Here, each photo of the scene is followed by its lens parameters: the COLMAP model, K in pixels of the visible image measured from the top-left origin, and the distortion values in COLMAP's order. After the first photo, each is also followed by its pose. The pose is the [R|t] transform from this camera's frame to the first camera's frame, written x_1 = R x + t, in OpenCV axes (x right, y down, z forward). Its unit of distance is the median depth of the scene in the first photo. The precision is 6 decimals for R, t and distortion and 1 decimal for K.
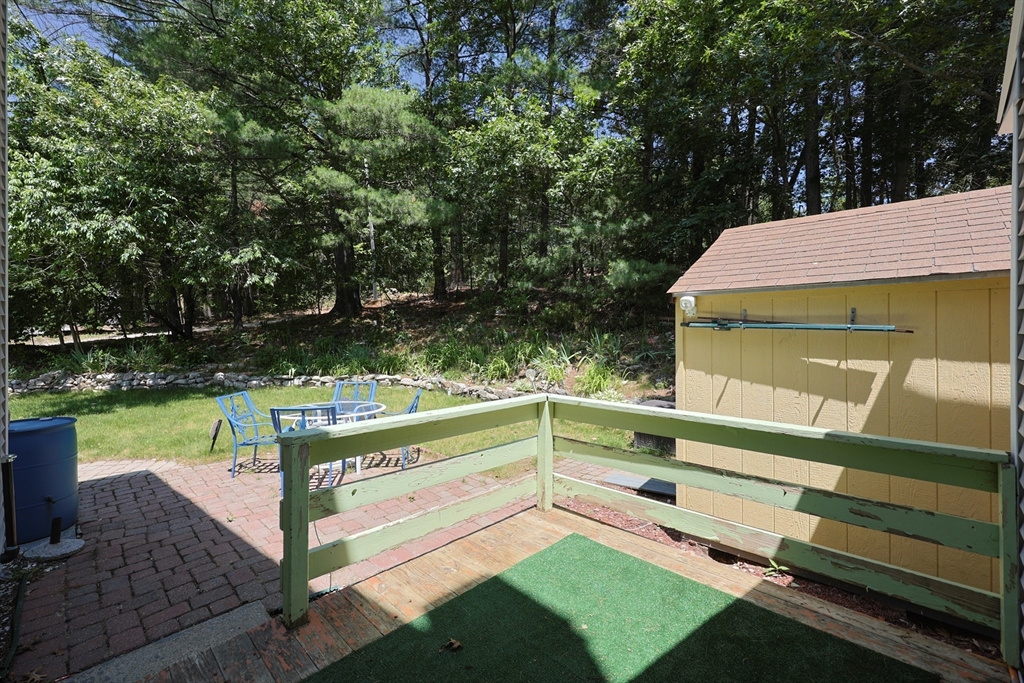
lens RADIAL K [[432.6, 0, 512.8], [0, 432.6, 326.8], [0, 0, 1]] dist [0.001091, -0.007916]
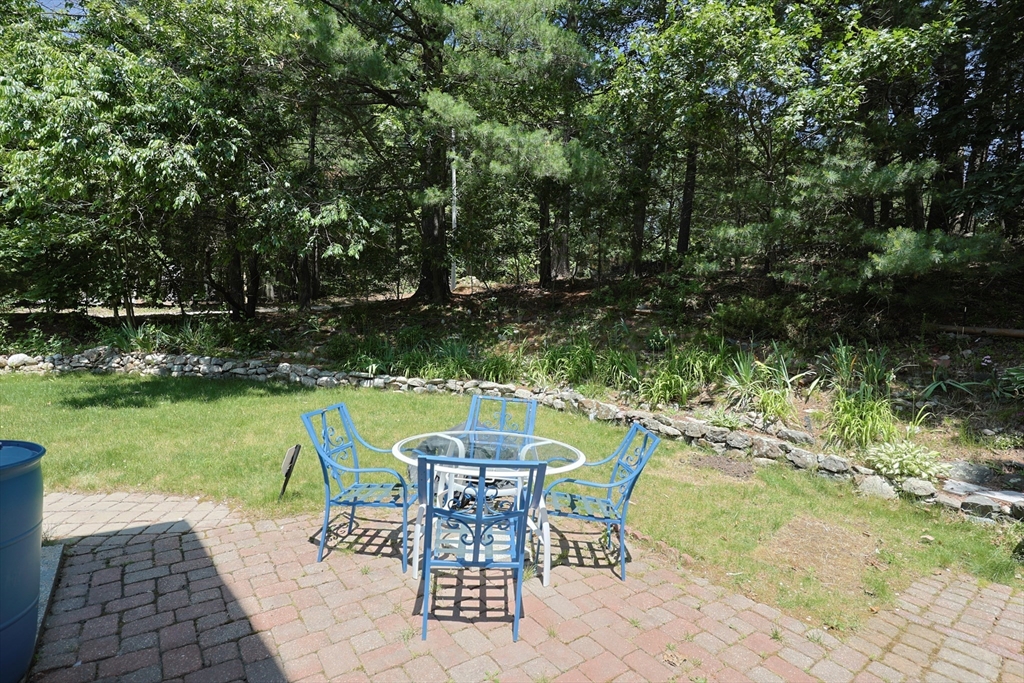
lens RADIAL K [[496.4, 0, 524.8], [0, 496.4, 328.3], [0, 0, 1]] dist [-0.013318, -0.000074]
pose [[0.989245, 0.062117, -0.132426, -0.135846], [-0.062219, 0.998057, 0.003369, 0.013277], [0.132378, 0.004907, 0.991187, 0.170117]]
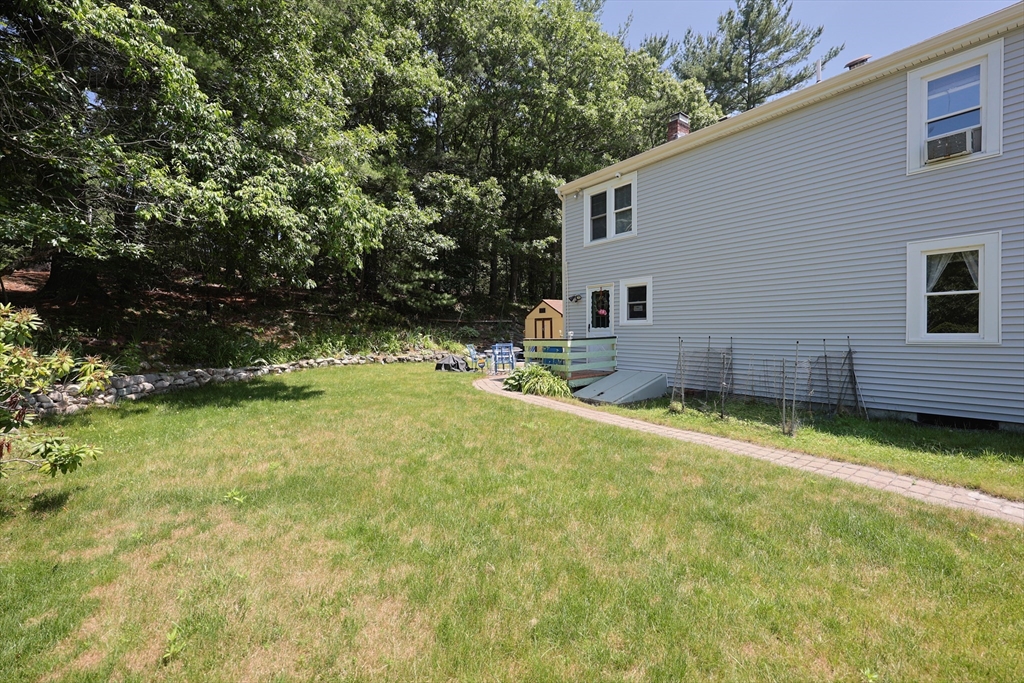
lens RADIAL K [[429.7, 0, 512.0], [0, 429.7, 341.5], [0, 0, 1]] dist [-0.003269, -0.000192]
pose [[0.146866, -0.025355, 0.988831, -1.400830], [0.001485, 0.999676, 0.025413, 0.028053], [-0.989155, -0.002264, 0.146856, 0.246324]]
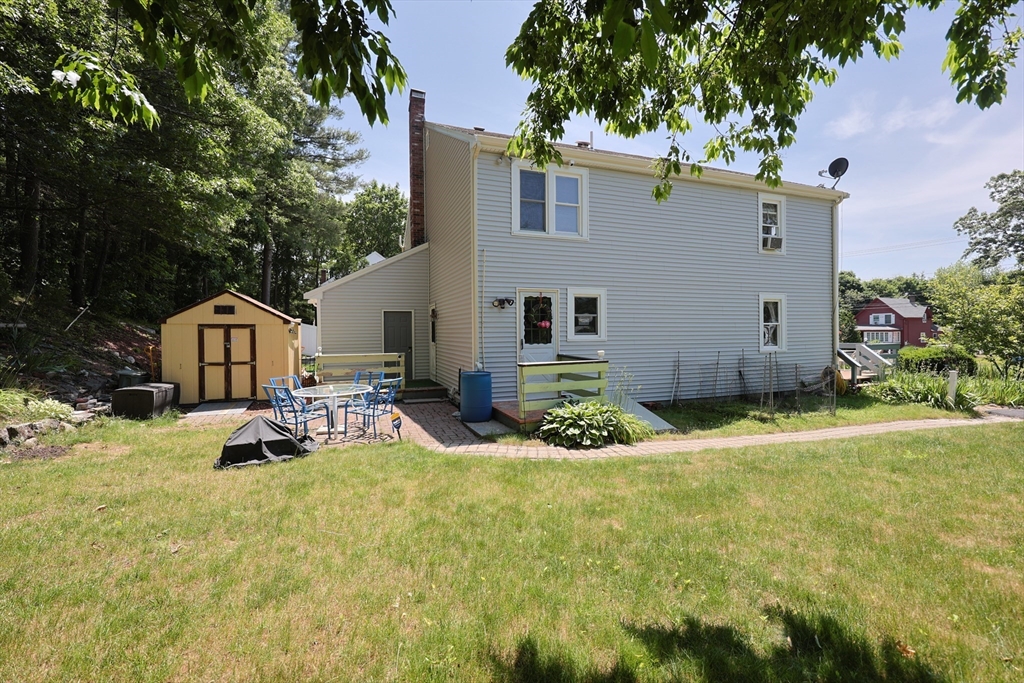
lens RADIAL K [[442.4, 0, 519.0], [0, 442.4, 338.7], [0, 0, 1]] dist [0.002150, -0.000058]
pose [[-0.908803, 0.002561, 0.417218, -0.700166], [0.003831, 0.999990, 0.002207, 0.011129], [-0.417208, 0.003604, -0.908804, 0.920749]]
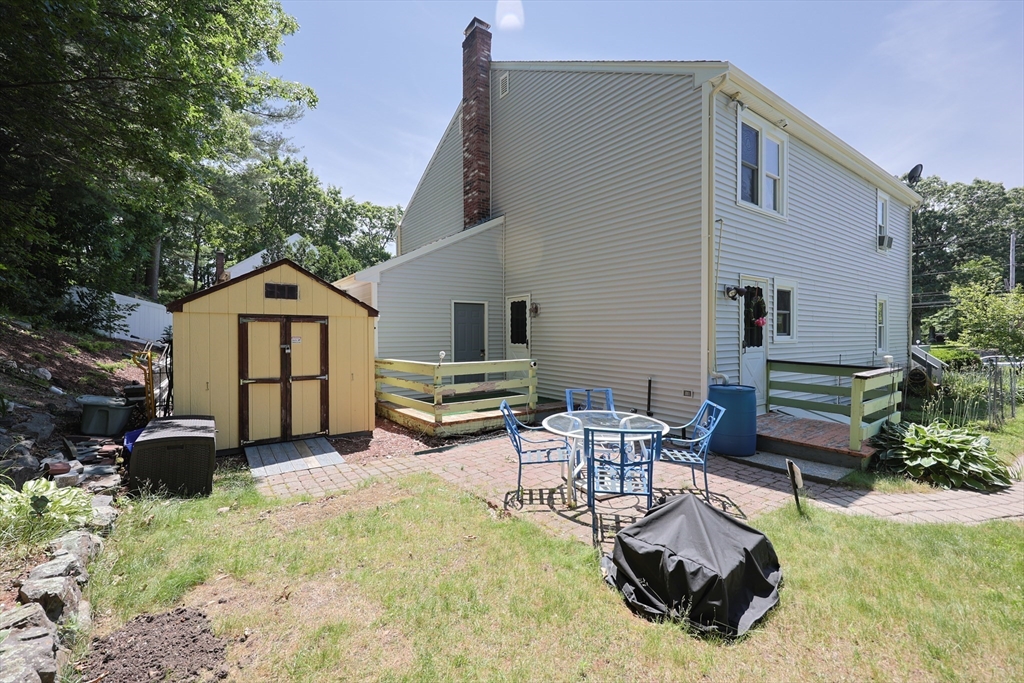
lens RADIAL K [[437.9, 0, 526.2], [0, 437.9, 340.4], [0, 0, 1]] dist [-0.001092, -0.000024]
pose [[-0.988732, -0.001342, 0.149690, -0.178654], [-0.000367, 0.999979, 0.006540, 0.009283], [-0.149696, 0.006411, -0.988711, 0.846209]]
